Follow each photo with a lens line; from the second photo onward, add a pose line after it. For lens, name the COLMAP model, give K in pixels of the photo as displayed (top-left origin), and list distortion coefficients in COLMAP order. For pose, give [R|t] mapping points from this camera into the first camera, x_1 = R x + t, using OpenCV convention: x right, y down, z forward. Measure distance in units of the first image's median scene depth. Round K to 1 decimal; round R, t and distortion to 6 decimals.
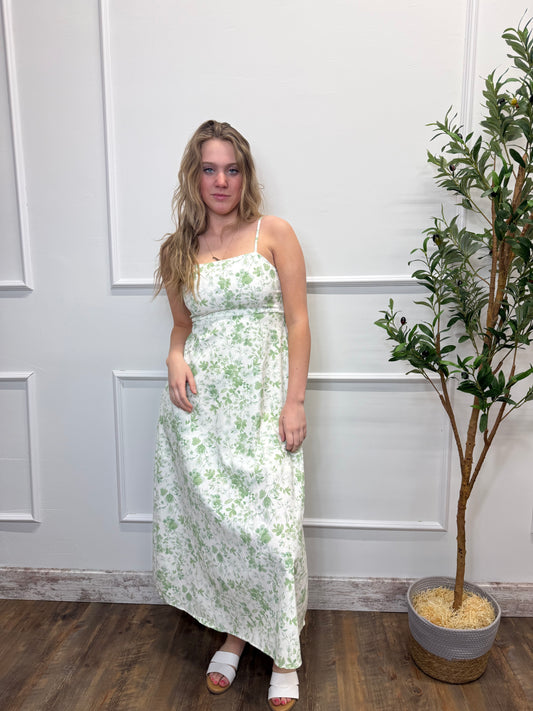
lens RADIAL K [[517.5, 0, 264.7], [0, 517.5, 354.1], [0, 0, 1]] dist [0.001884, -0.015492]
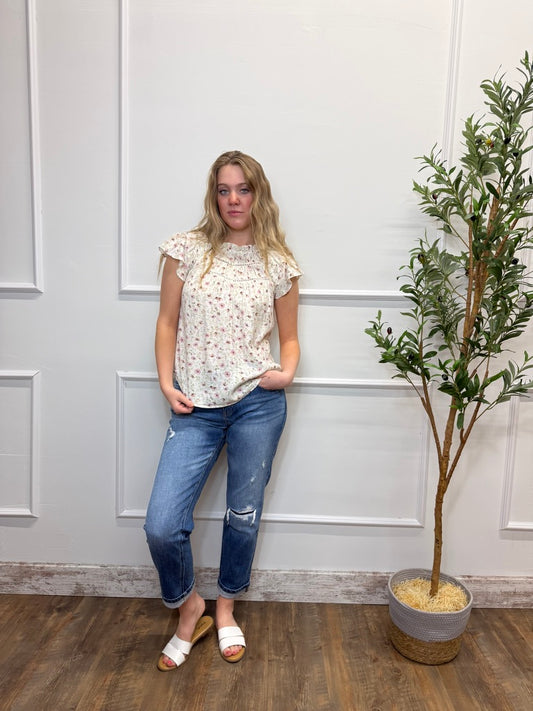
lens RADIAL K [[517.5, 0, 270.6], [0, 517.5, 355.2], [0, 0, 1]] dist [0.001884, -0.015492]
pose [[0.997657, 0.028061, 0.062399, -0.050140], [-0.025614, 0.998885, -0.039664, 0.035321], [-0.063442, 0.037972, 0.997263, -0.080826]]
